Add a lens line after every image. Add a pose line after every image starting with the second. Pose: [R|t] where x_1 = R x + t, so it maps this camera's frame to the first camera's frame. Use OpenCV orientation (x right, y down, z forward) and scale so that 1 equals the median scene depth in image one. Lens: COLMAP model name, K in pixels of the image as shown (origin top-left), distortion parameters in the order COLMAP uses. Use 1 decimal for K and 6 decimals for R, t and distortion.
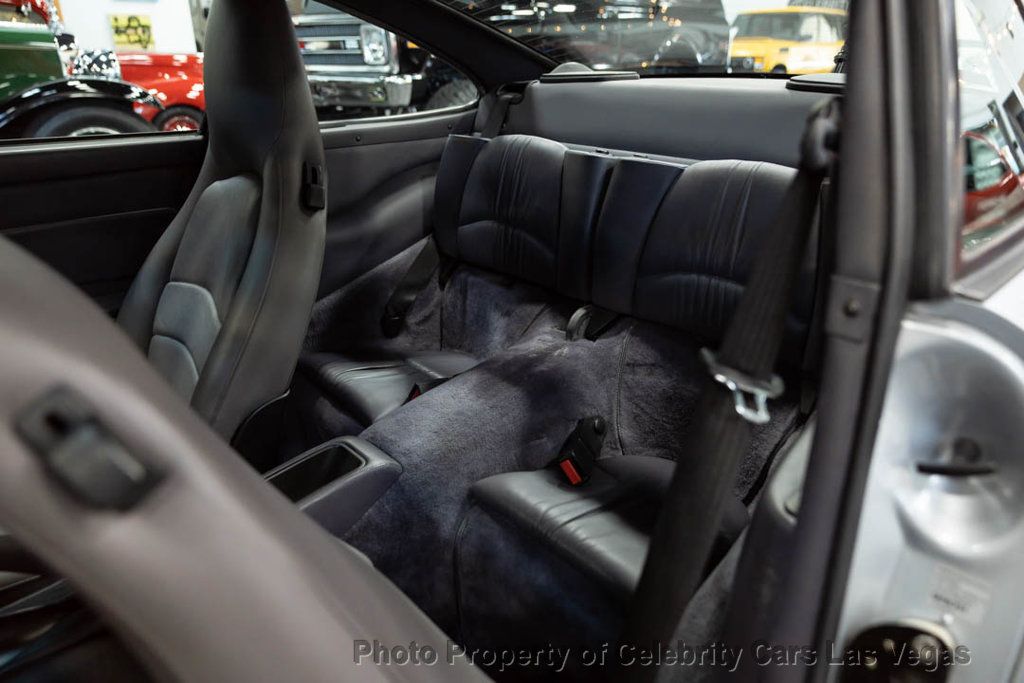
lens RADIAL K [[702.6, 0, 512.0], [0, 702.6, 341.5], [0, 0, 1]] dist [-0.003533, 0.003419]
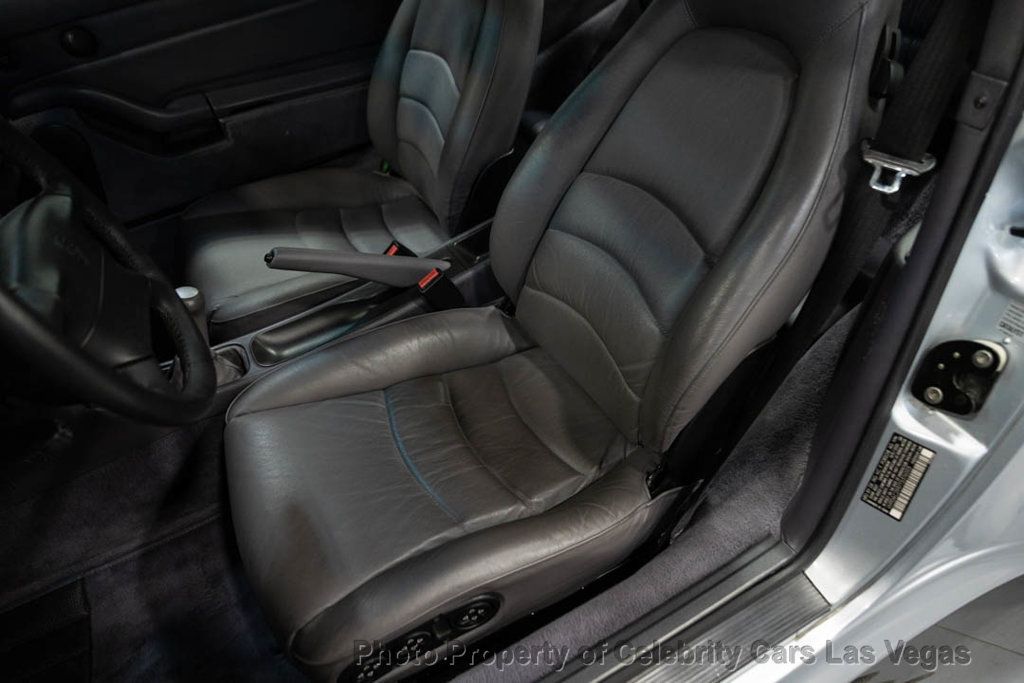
lens RADIAL K [[702.6, 0, 512.0], [0, 702.6, 341.5], [0, 0, 1]] dist [-0.003533, 0.003419]
pose [[0.966127, 0.081696, -0.244795, 0.008794], [0.009139, 0.937145, 0.348821, -0.036492], [0.257906, -0.339243, 0.904654, -0.198779]]
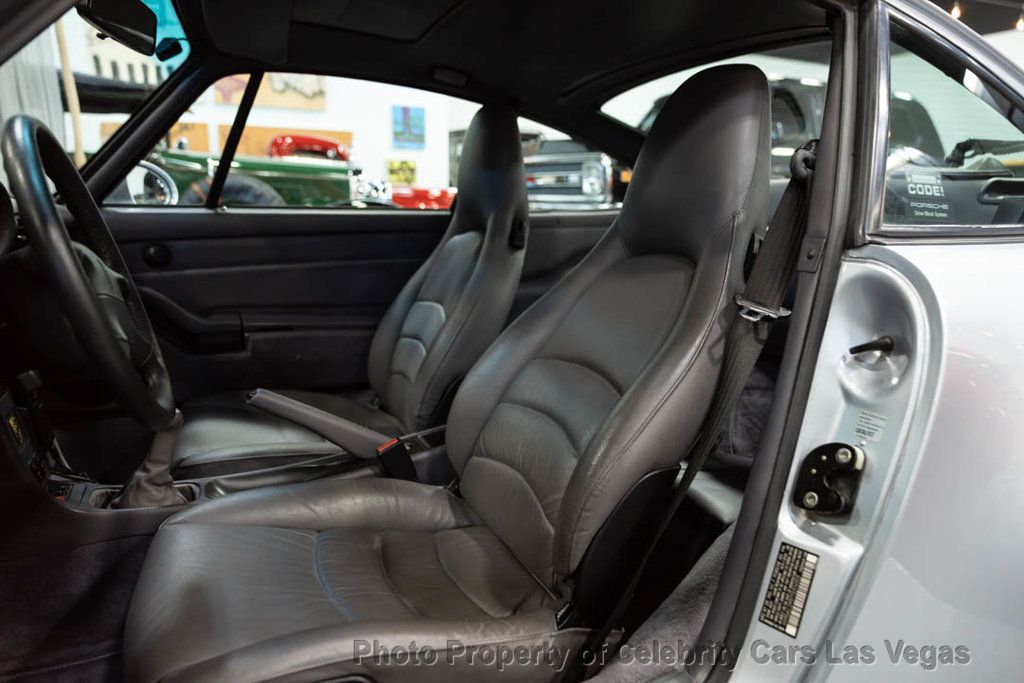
lens RADIAL K [[702.6, 0, 512.0], [0, 702.6, 341.5], [0, 0, 1]] dist [-0.003533, 0.003419]
pose [[0.954550, 0.072567, -0.289083, 0.125372], [-0.125994, 0.977231, -0.170721, 0.219057], [0.270112, 0.199384, 0.941958, -0.296925]]
